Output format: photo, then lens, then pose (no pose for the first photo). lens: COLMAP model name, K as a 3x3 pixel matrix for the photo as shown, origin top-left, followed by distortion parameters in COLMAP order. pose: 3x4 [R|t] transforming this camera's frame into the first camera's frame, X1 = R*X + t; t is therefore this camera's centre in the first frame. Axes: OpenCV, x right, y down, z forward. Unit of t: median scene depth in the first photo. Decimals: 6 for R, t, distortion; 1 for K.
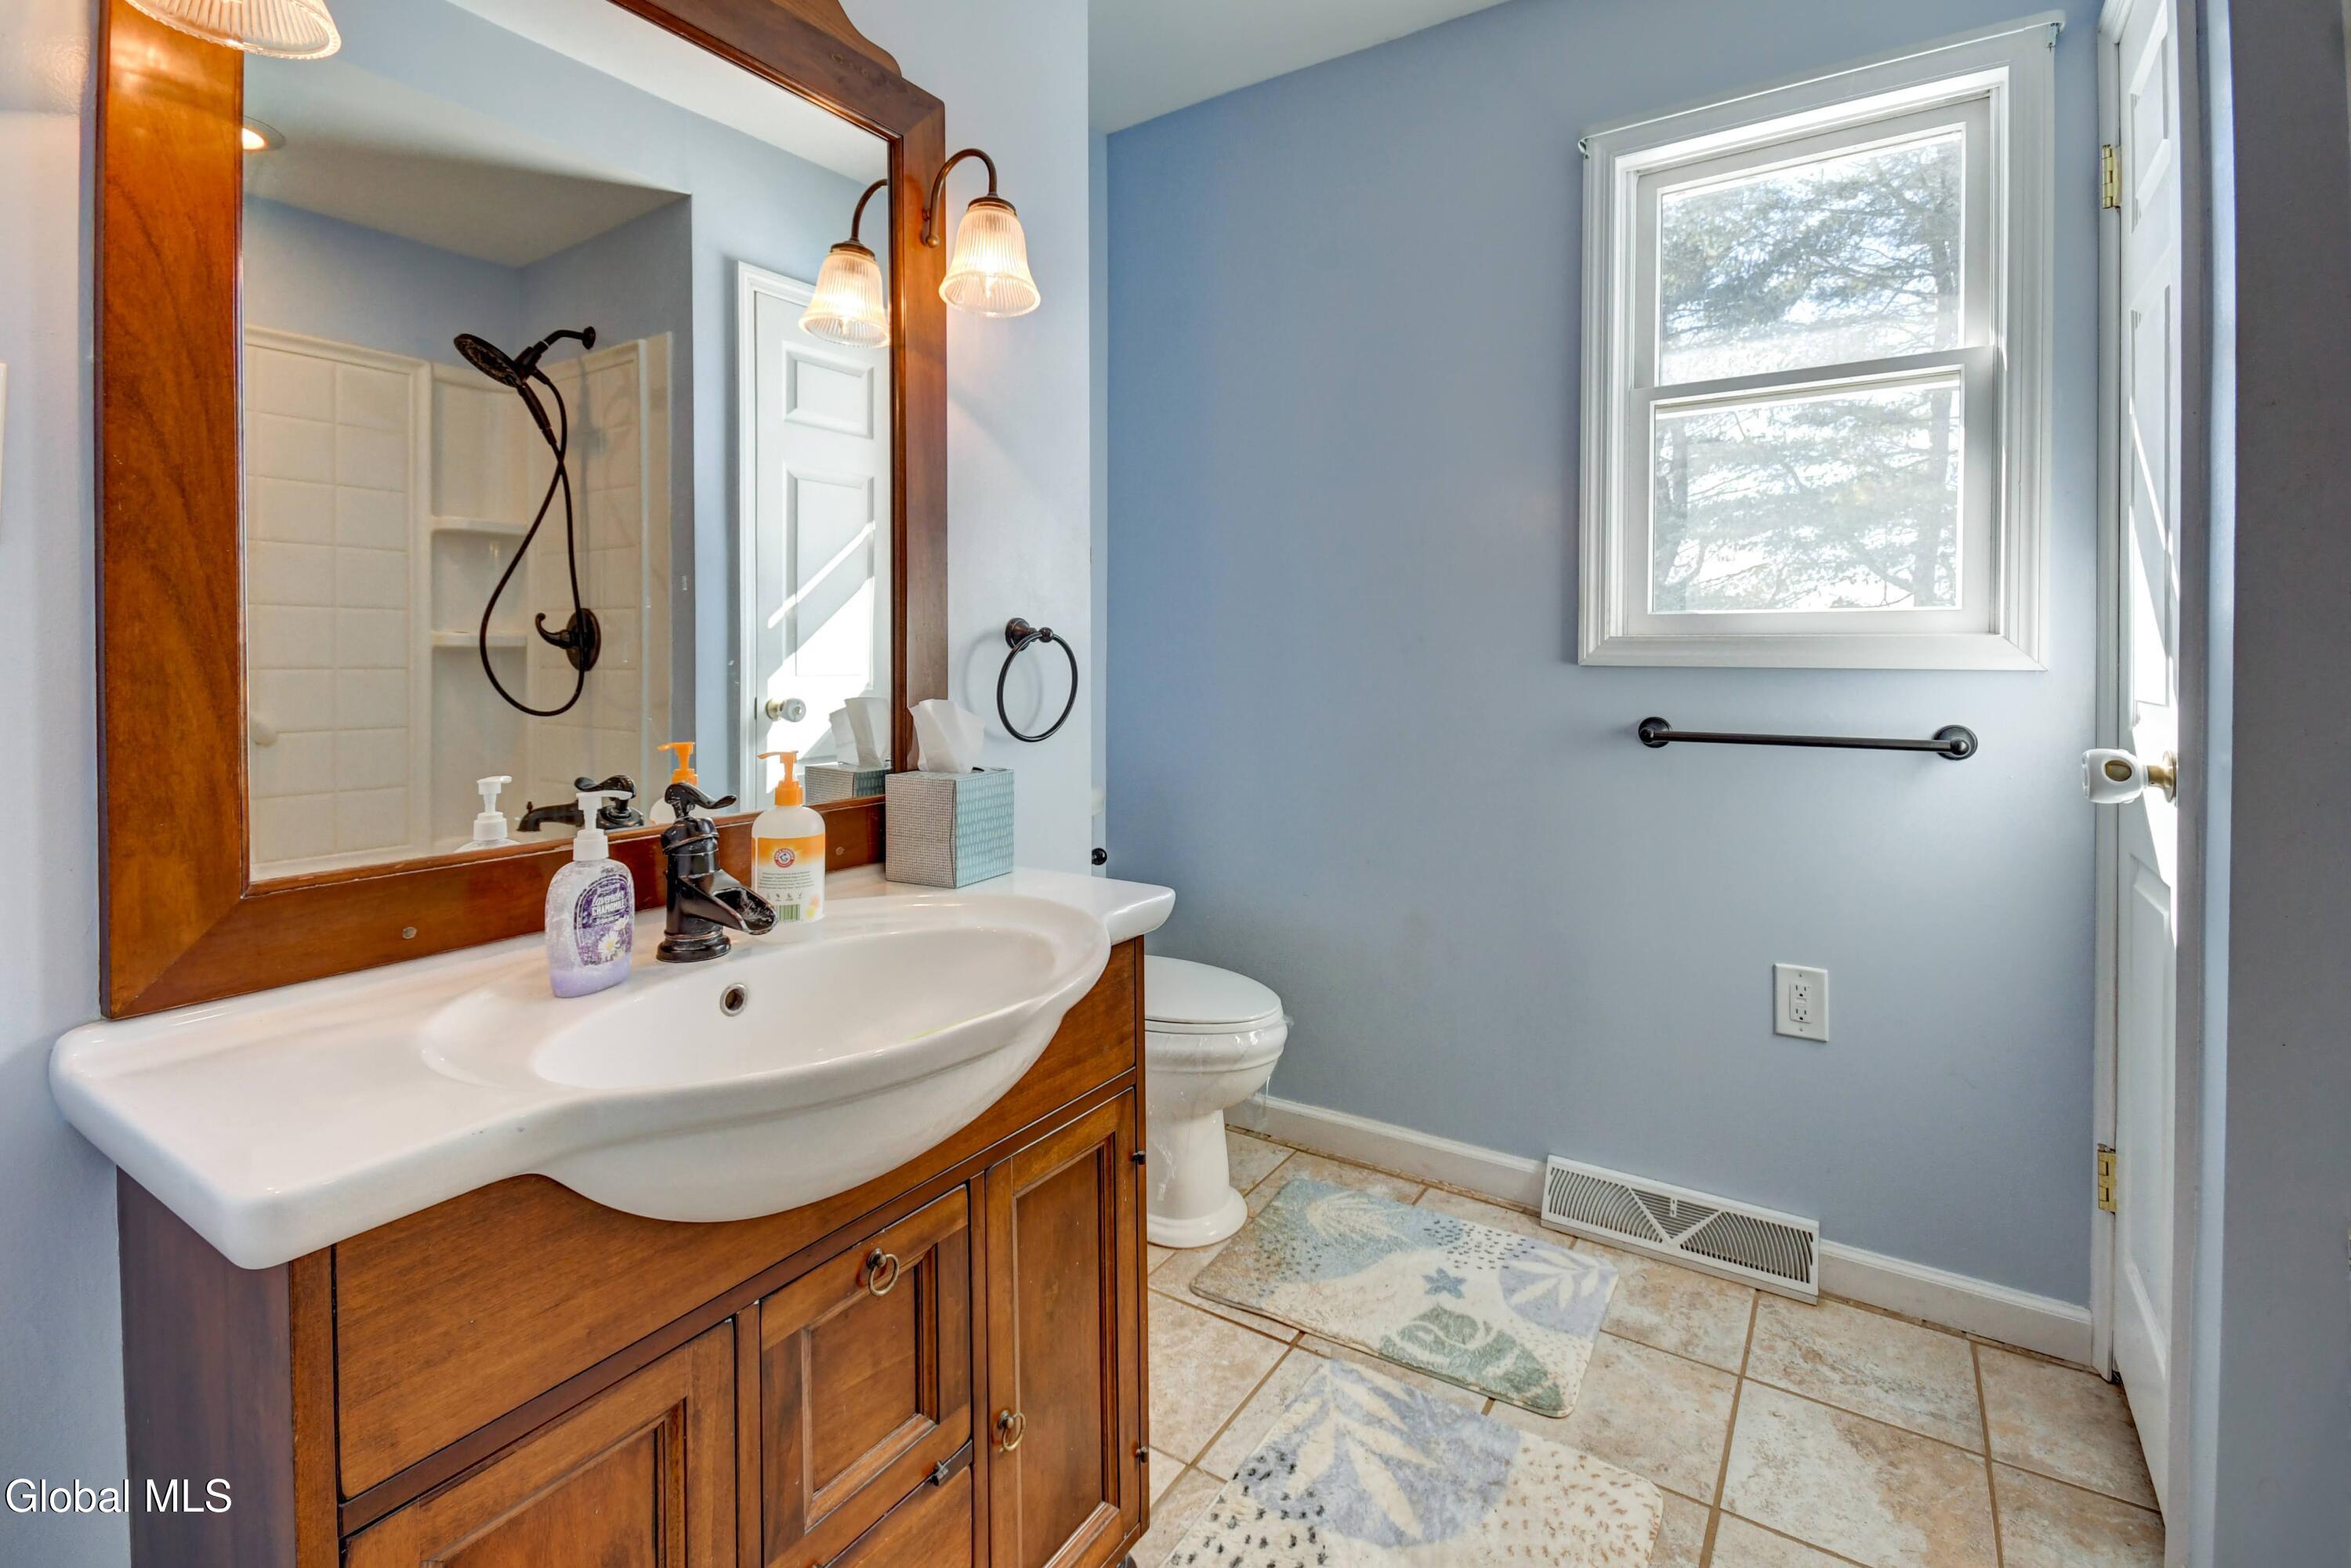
lens RADIAL K [[1071.6, 0, 1199.6], [0, 1071.6, 682.5], [0, 0, 1]] dist [0.000491, -0.001434]
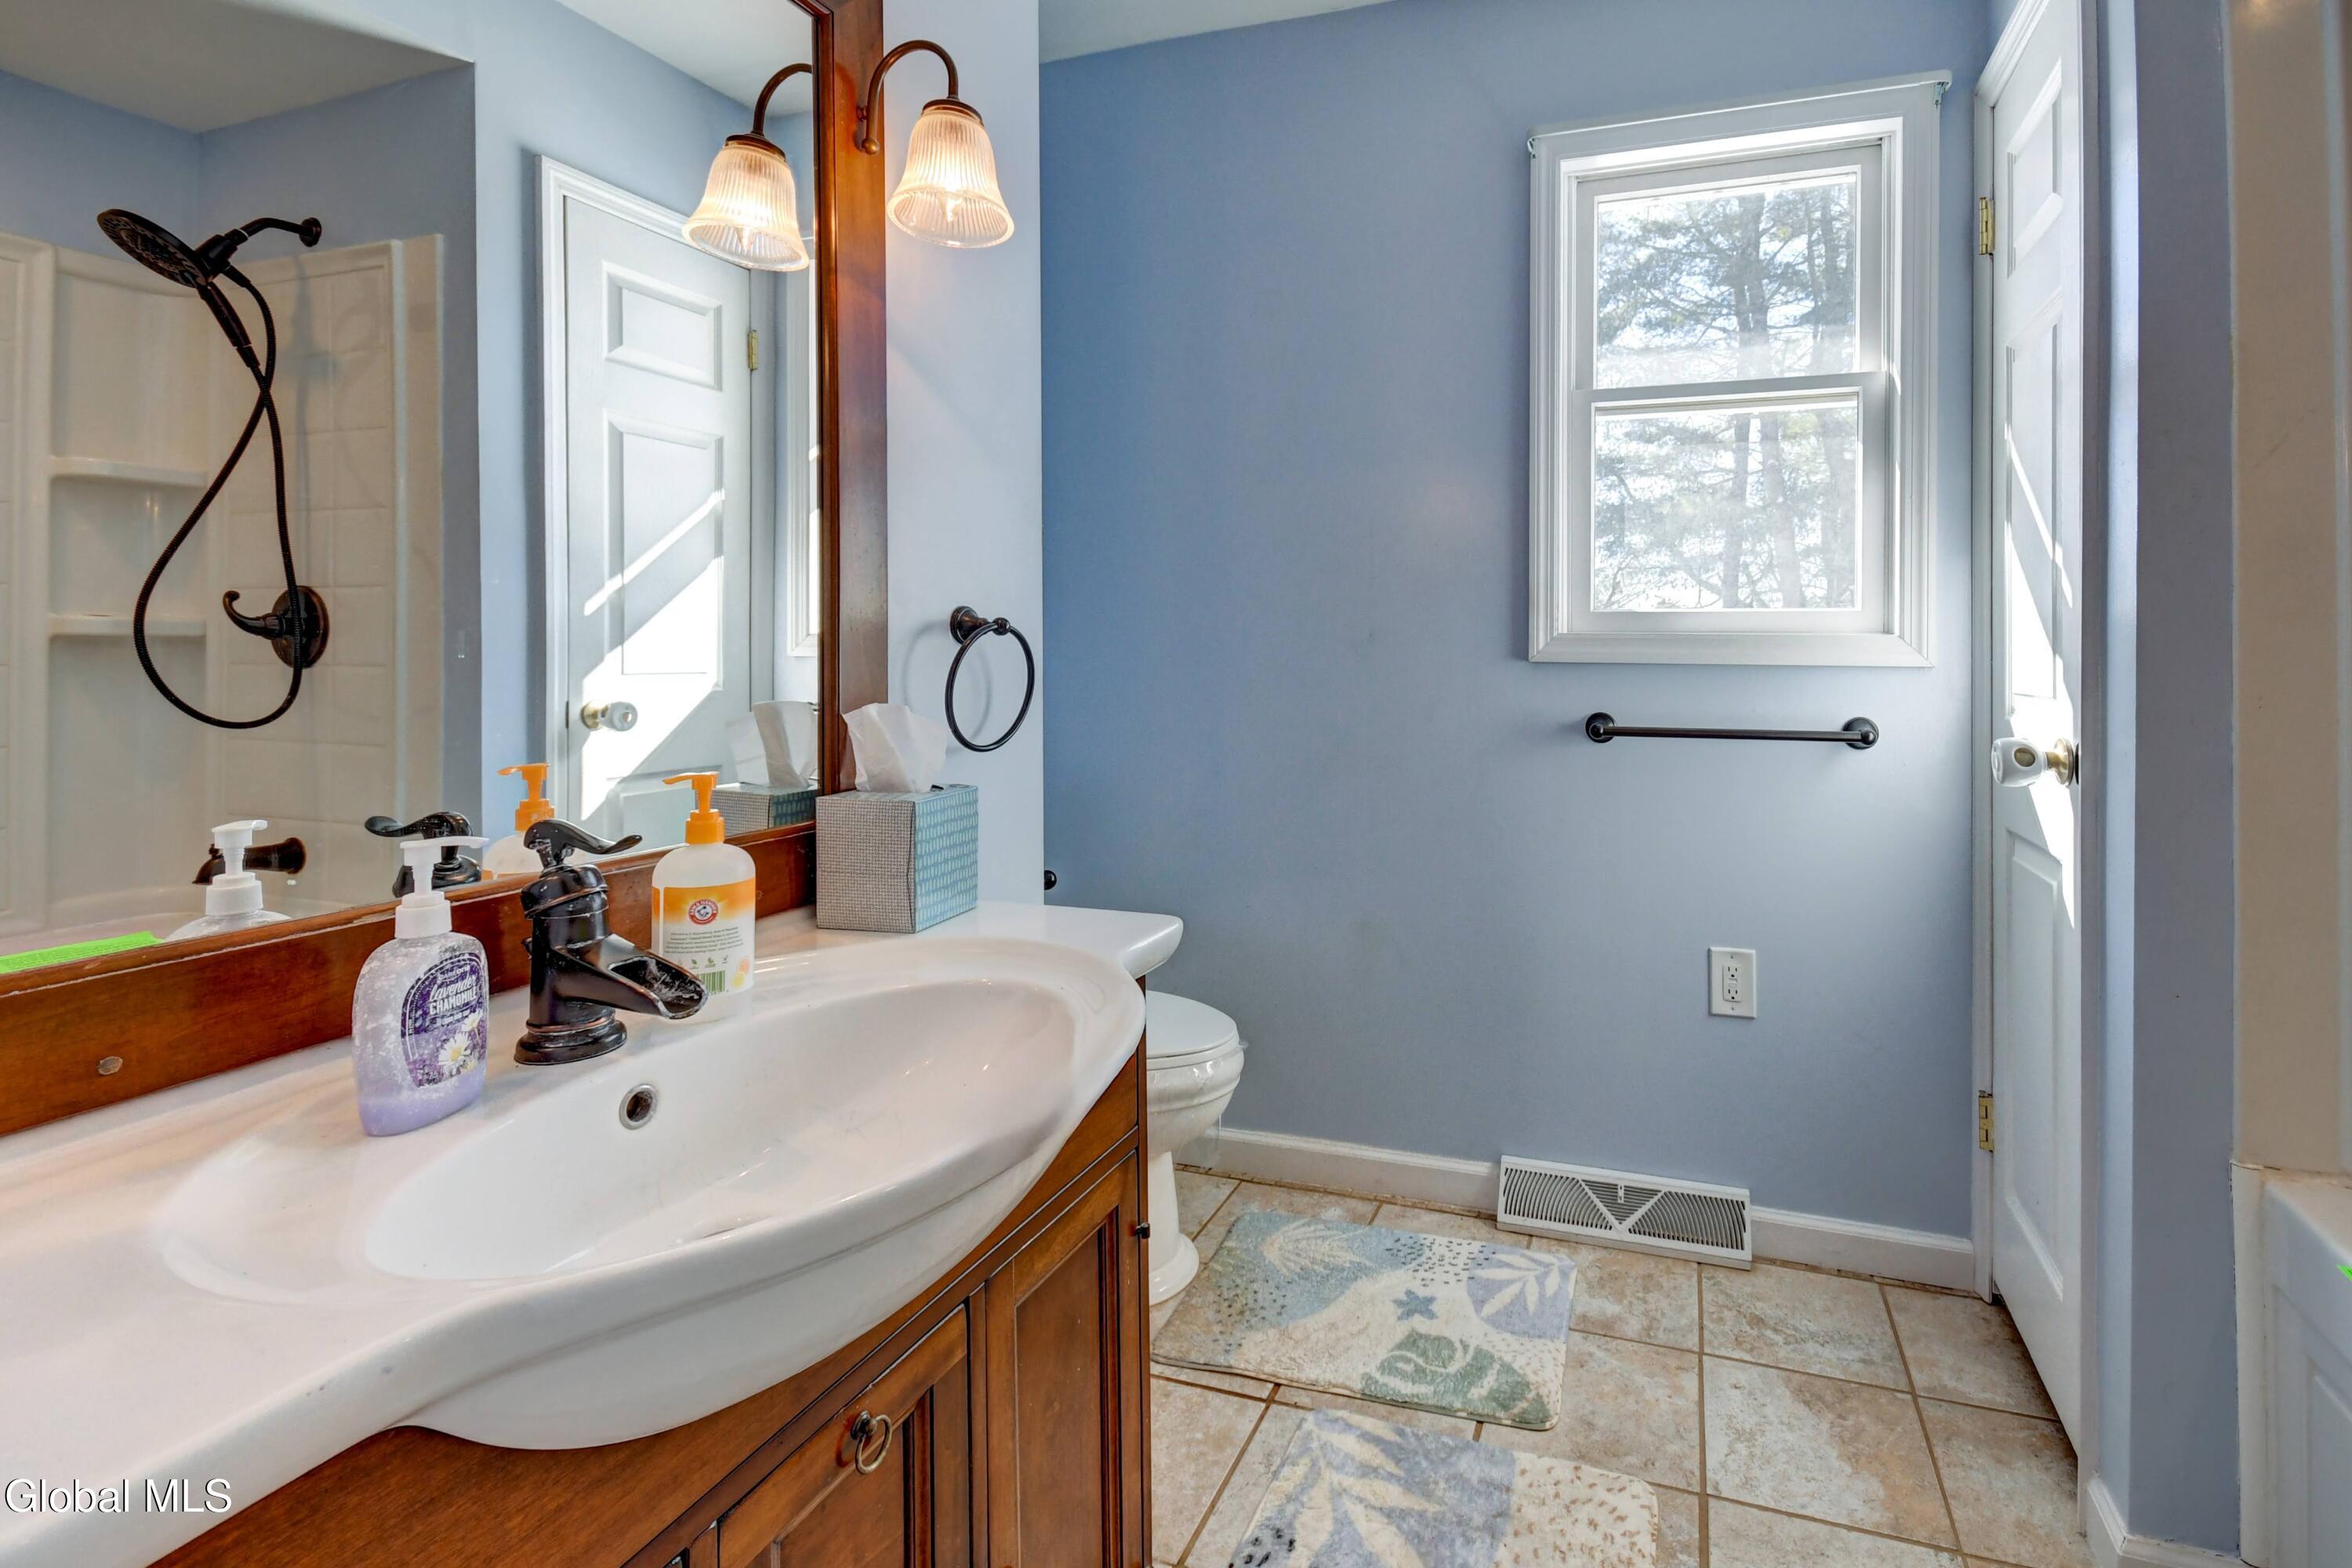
lens RADIAL K [[1092.5, 0, 1360.1], [0, 1092.5, 672.9], [0, 0, 1]] dist [0.004432, -0.001193]
pose [[0.962969, -0.001882, 0.269605, -0.094452], [0.003332, 0.999982, -0.004919, -0.001683], [-0.269591, 0.005635, 0.962958, 0.075371]]
